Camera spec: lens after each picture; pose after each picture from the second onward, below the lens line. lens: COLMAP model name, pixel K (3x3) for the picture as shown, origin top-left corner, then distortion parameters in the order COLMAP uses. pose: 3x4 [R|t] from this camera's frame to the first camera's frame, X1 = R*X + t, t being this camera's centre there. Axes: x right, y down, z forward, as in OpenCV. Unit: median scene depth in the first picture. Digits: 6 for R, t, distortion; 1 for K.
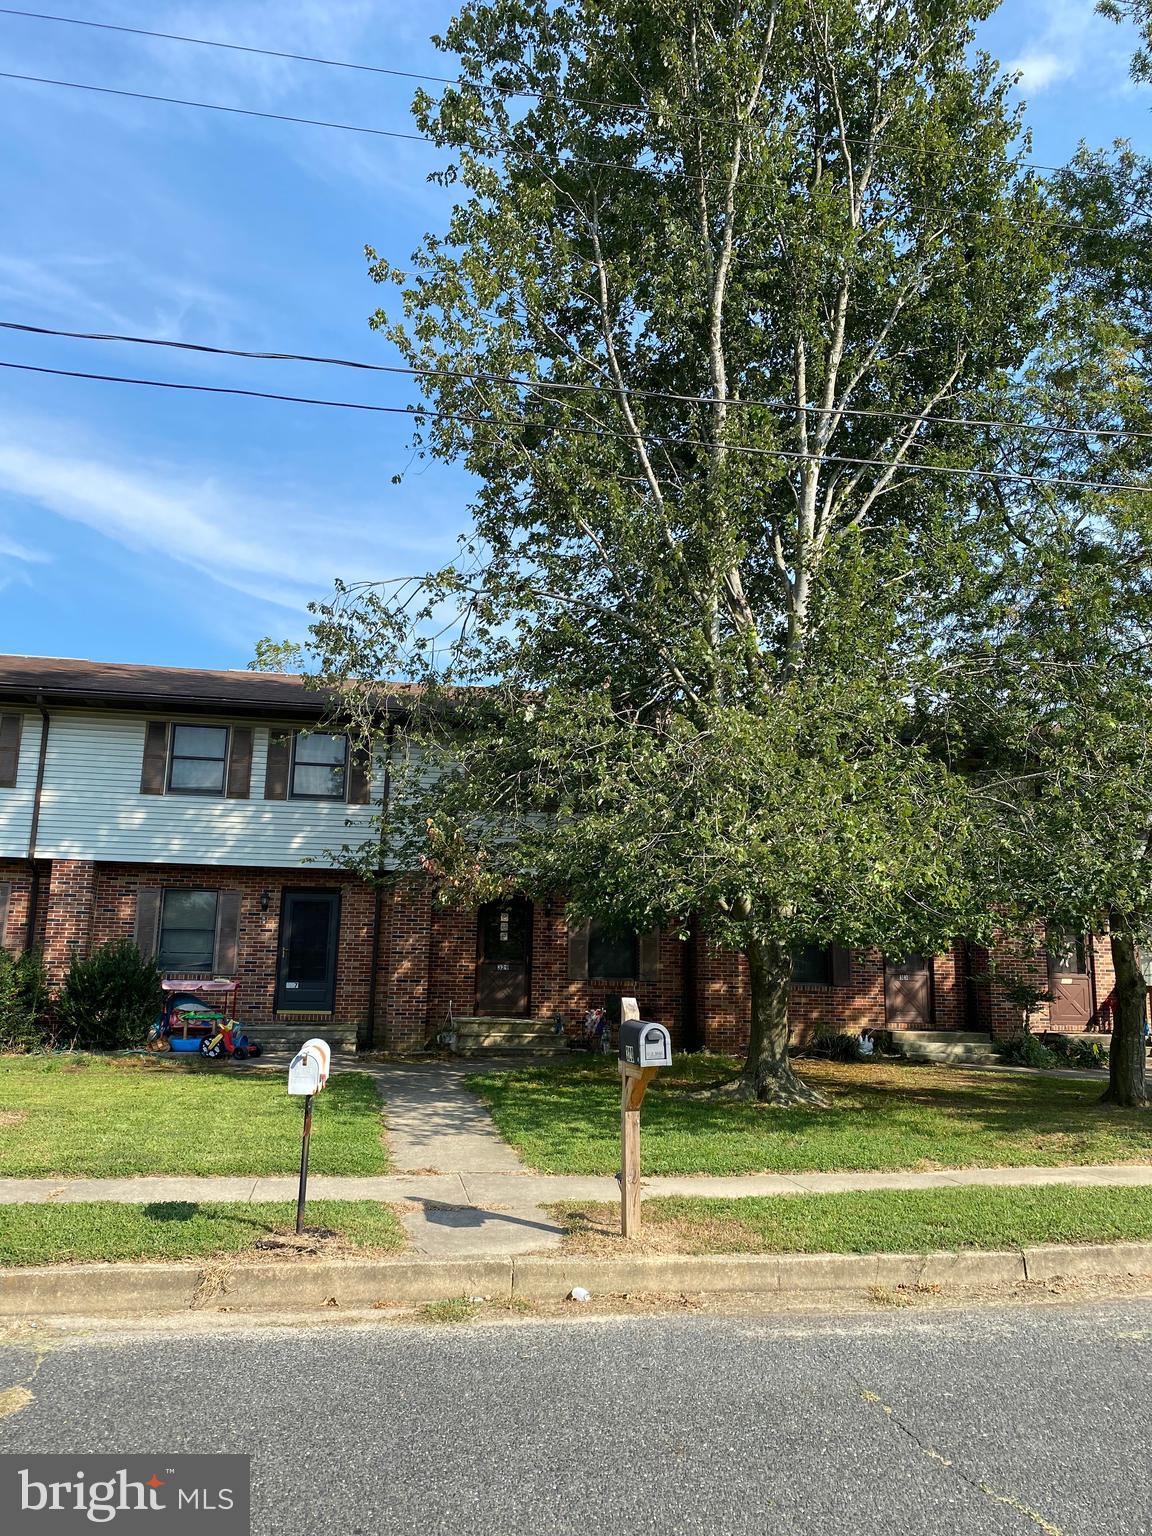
lens RADIAL K [[1121.5, 0, 576.8], [0, 1121.5, 766.4], [0, 0, 1]] dist [0.003189, -0.026305]
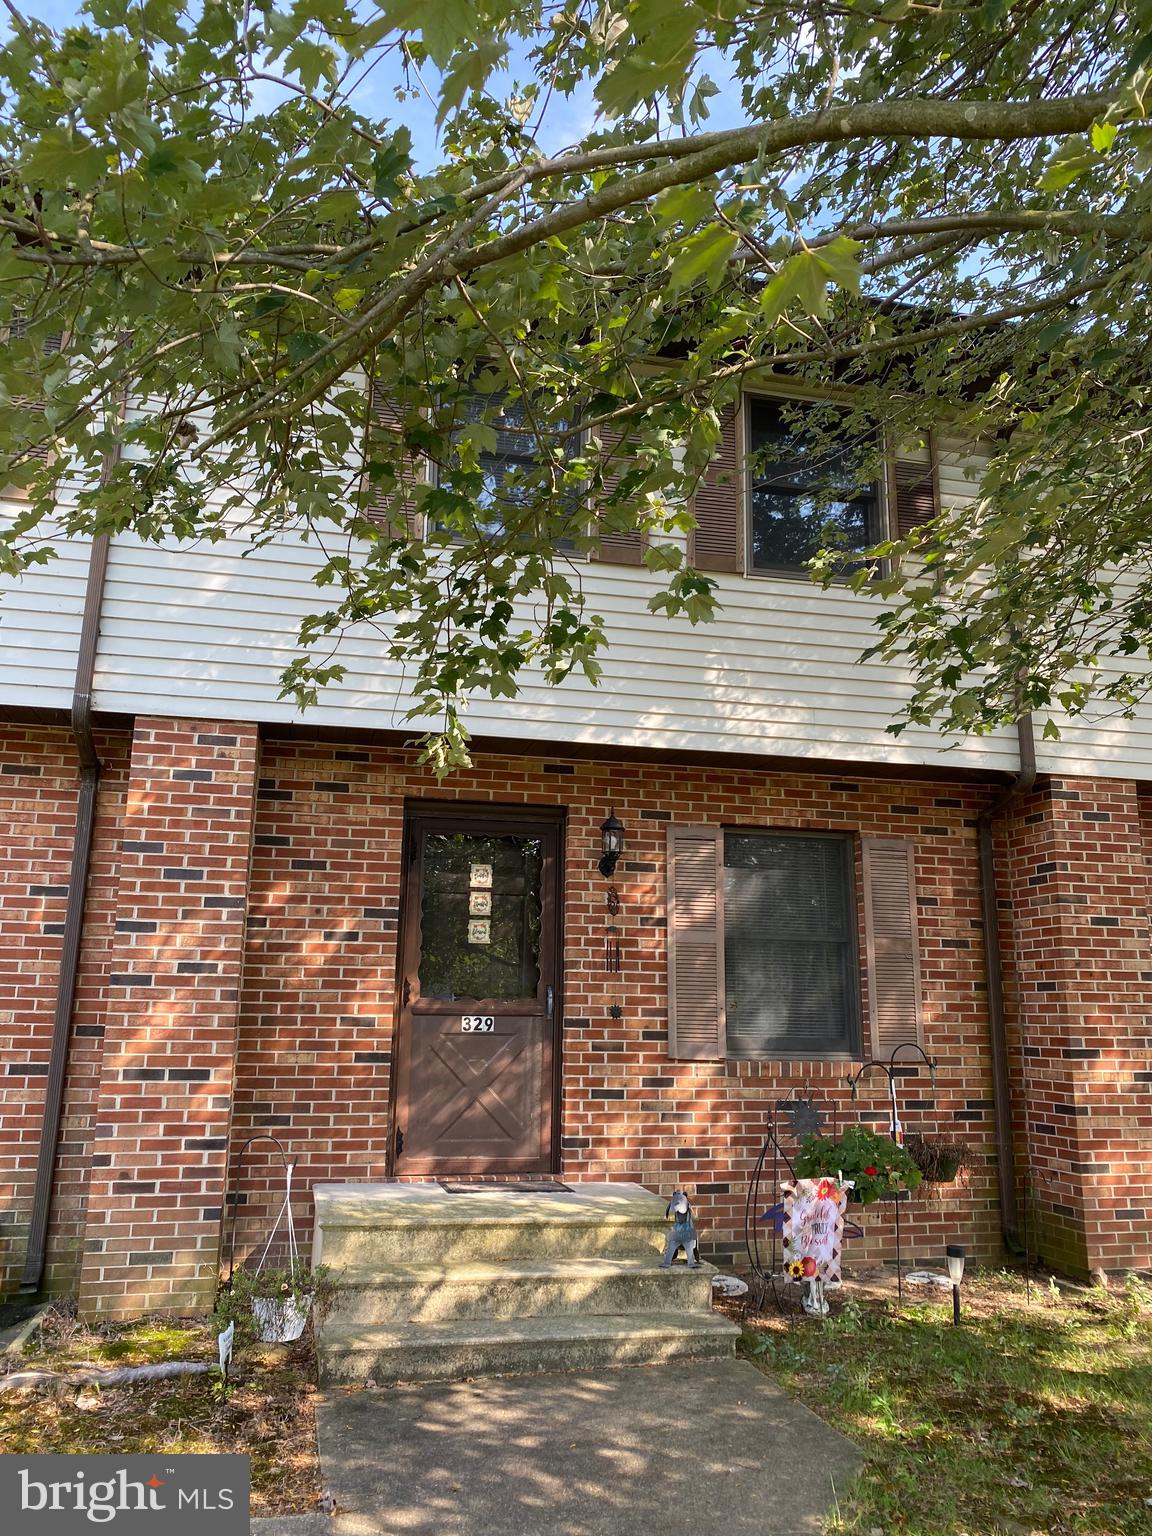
lens RADIAL K [[1121.5, 0, 576.2], [0, 1121.5, 770.0], [0, 0, 1]] dist [0.003189, -0.026305]
pose [[0.999375, -0.003291, 0.035201, -0.047999], [0.005511, 0.997989, -0.063150, 0.125378], [-0.034922, 0.063304, 0.997383, 0.663986]]
